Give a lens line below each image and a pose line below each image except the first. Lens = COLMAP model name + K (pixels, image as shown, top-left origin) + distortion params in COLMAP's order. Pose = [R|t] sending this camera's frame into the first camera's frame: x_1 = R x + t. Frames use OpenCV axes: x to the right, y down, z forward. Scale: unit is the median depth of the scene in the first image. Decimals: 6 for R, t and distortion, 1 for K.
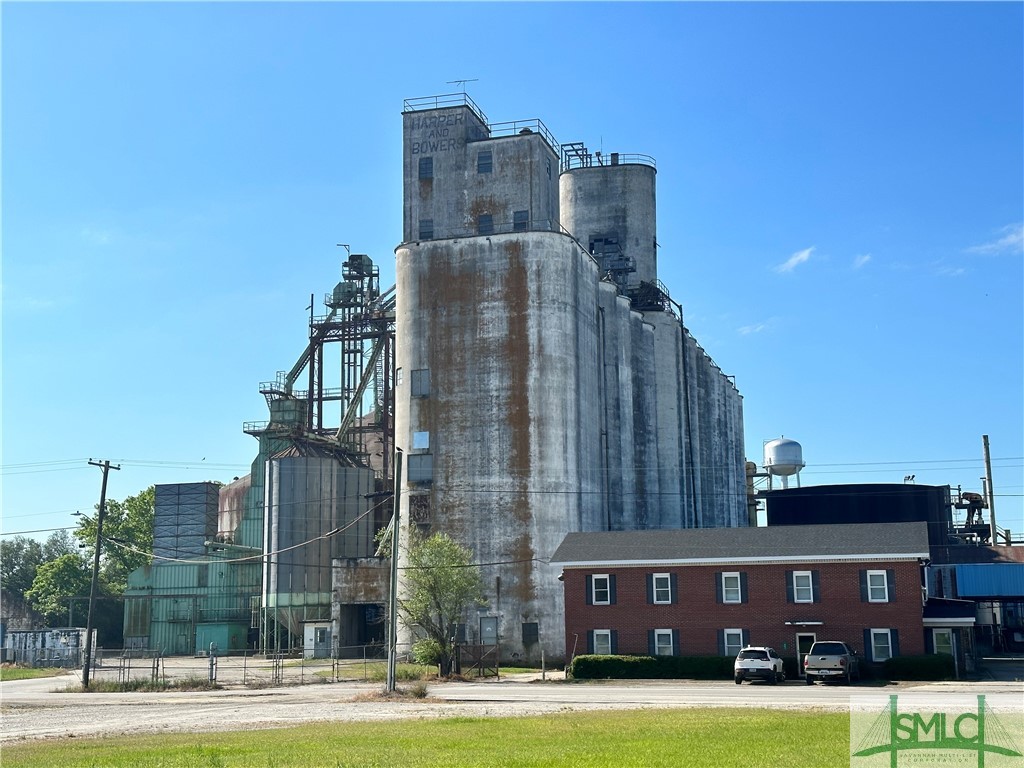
lens RADIAL K [[1439.3, 0, 512.0], [0, 1439.3, 384.0], [0, 0, 1]] dist [0.133069, 0.013559]
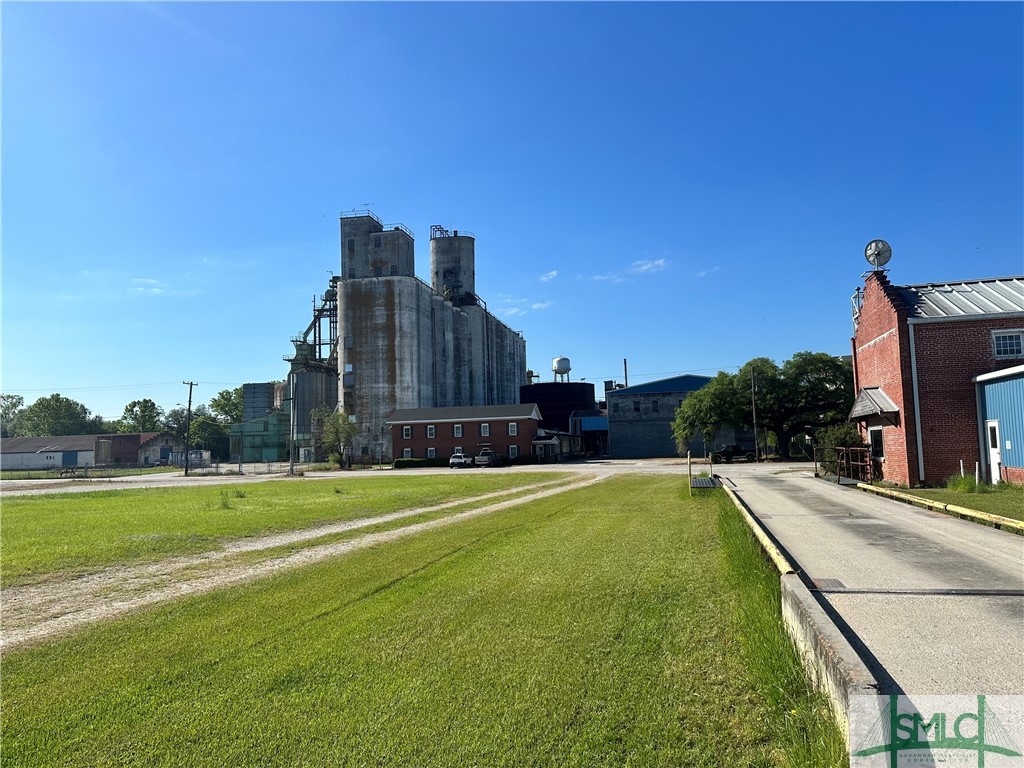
lens RADIAL K [[692.4, 0, 514.4], [0, 692.4, 402.2], [0, 0, 1]] dist [0.073141, 0.000080]
pose [[0.994320, -0.011030, 0.105858, 0.062826], [-0.000076, 0.994541, 0.104343, -0.017131], [-0.106432, -0.103759, 0.988892, -0.097127]]
